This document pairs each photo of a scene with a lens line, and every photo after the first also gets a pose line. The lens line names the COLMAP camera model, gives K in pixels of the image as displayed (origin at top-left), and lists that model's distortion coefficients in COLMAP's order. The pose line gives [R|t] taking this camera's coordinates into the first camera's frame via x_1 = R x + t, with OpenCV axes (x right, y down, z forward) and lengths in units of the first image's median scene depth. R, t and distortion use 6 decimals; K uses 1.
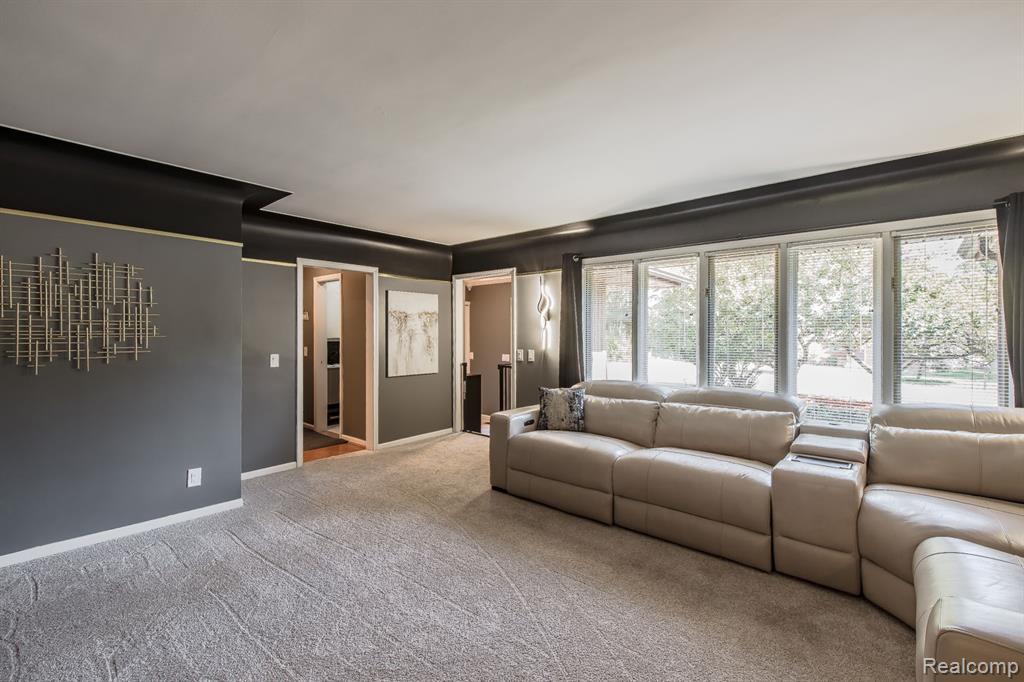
lens RADIAL K [[447.7, 0, 513.0], [0, 447.7, 343.7], [0, 0, 1]] dist [0.005292, -0.000832]
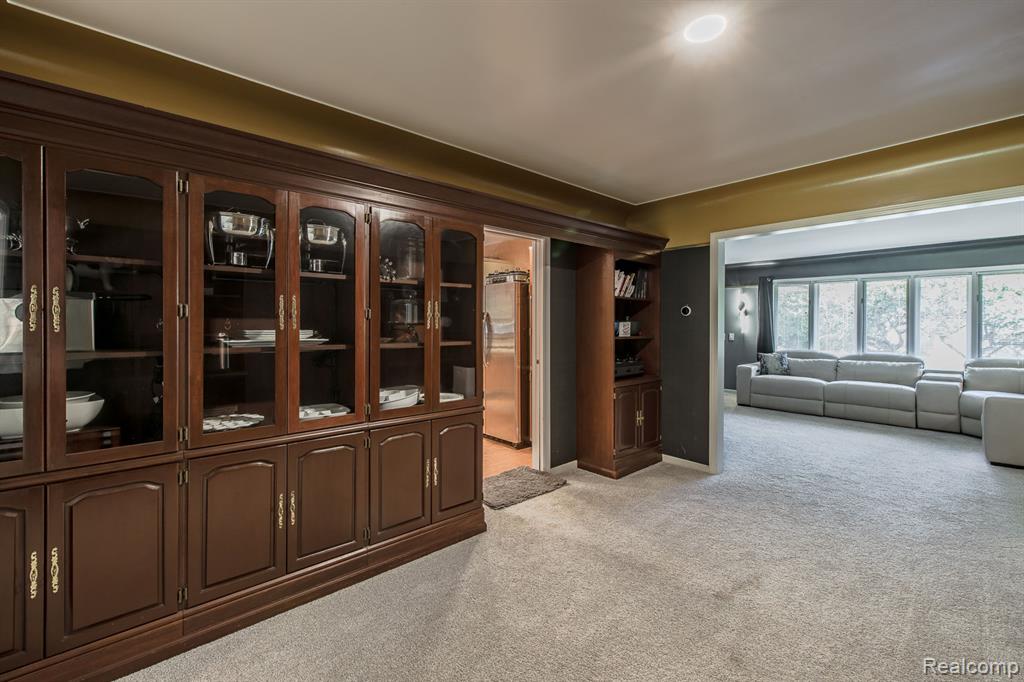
lens RADIAL K [[447.7, 0, 493.8], [0, 447.7, 332.2], [0, 0, 1]] dist [0.005292, -0.000832]
pose [[0.991255, 0.003065, -0.131922, -0.901196], [-0.003384, 0.999992, -0.002192, 0.024422], [0.131914, 0.002619, 0.991258, -1.117120]]
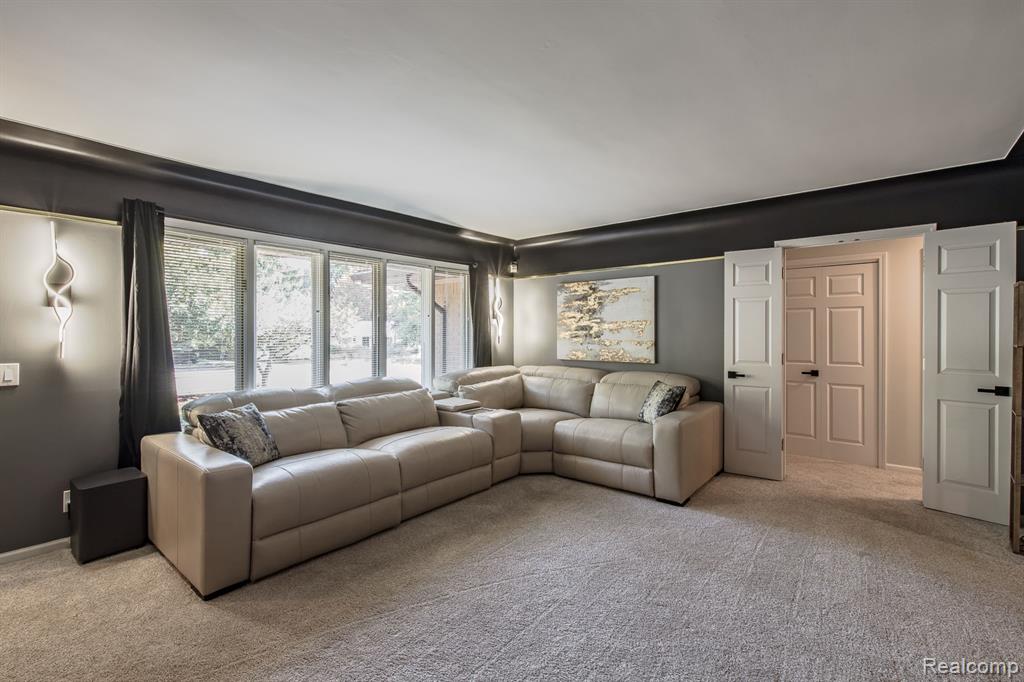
lens RADIAL K [[461.1, 0, 504.2], [0, 461.1, 332.7], [0, 0, 1]] dist [0.001754, -0.000007]
pose [[-0.019132, -0.003195, 0.999812, -0.705131], [0.019427, 0.999805, 0.003566, -0.015286], [-0.999628, 0.019492, -0.019066, 0.685226]]
